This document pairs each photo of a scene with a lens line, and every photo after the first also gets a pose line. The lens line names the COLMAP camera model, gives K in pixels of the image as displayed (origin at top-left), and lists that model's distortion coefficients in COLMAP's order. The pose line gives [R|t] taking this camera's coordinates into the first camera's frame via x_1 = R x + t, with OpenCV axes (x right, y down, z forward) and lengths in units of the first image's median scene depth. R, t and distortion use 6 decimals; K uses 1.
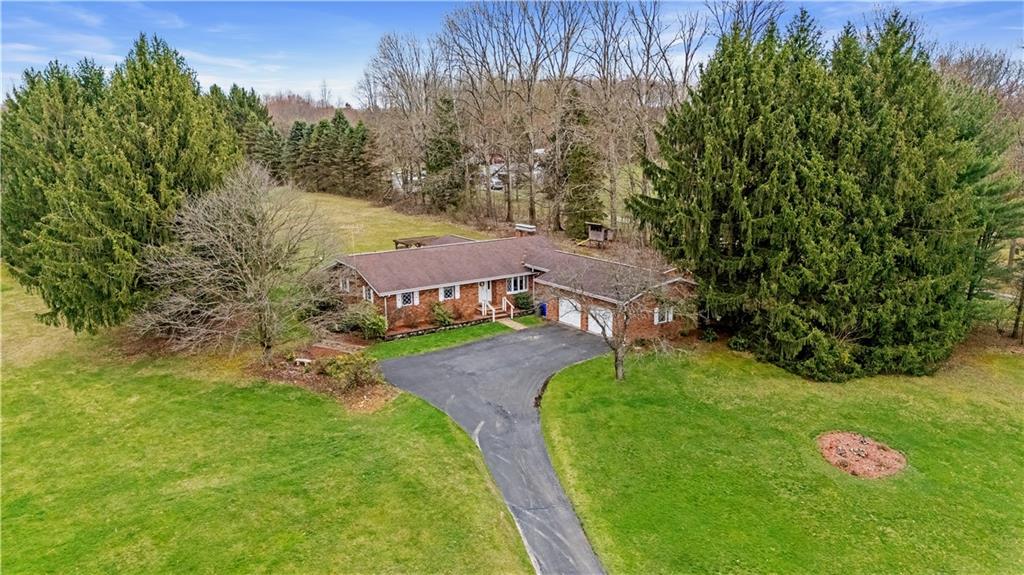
lens RADIAL K [[754.5, 0, 512.0], [0, 754.5, 287.5], [0, 0, 1]] dist [0.091879, -0.001511]
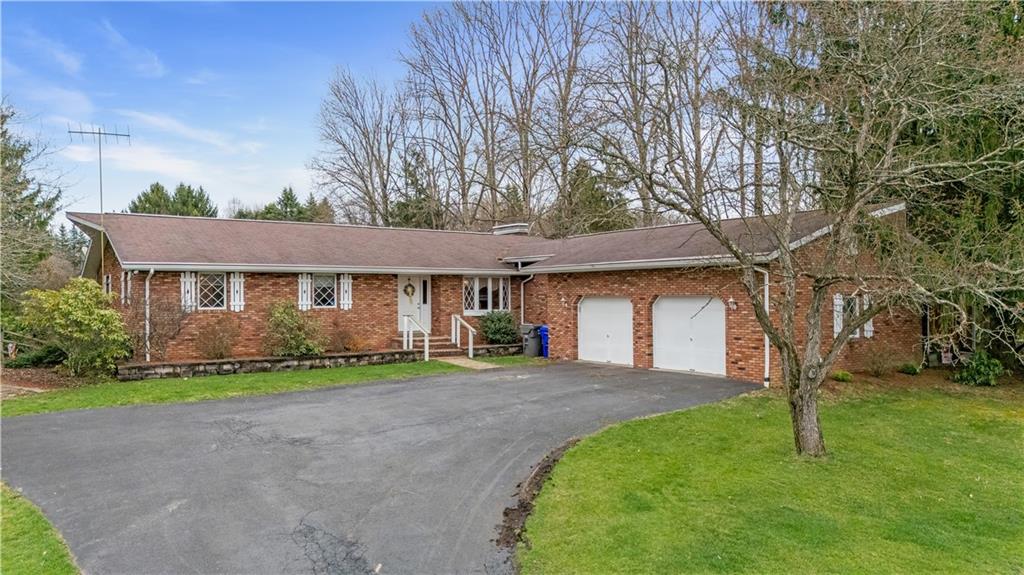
lens RADIAL K [[759.3, 0, 512.0], [0, 759.3, 287.5], [0, 0, 1]] dist [0.063427, -0.053812]
pose [[0.999988, 0.003411, -0.003401, 0.028597], [-0.004076, 0.975440, -0.220228, 0.110843], [0.002566, 0.220239, 0.975443, 0.631949]]
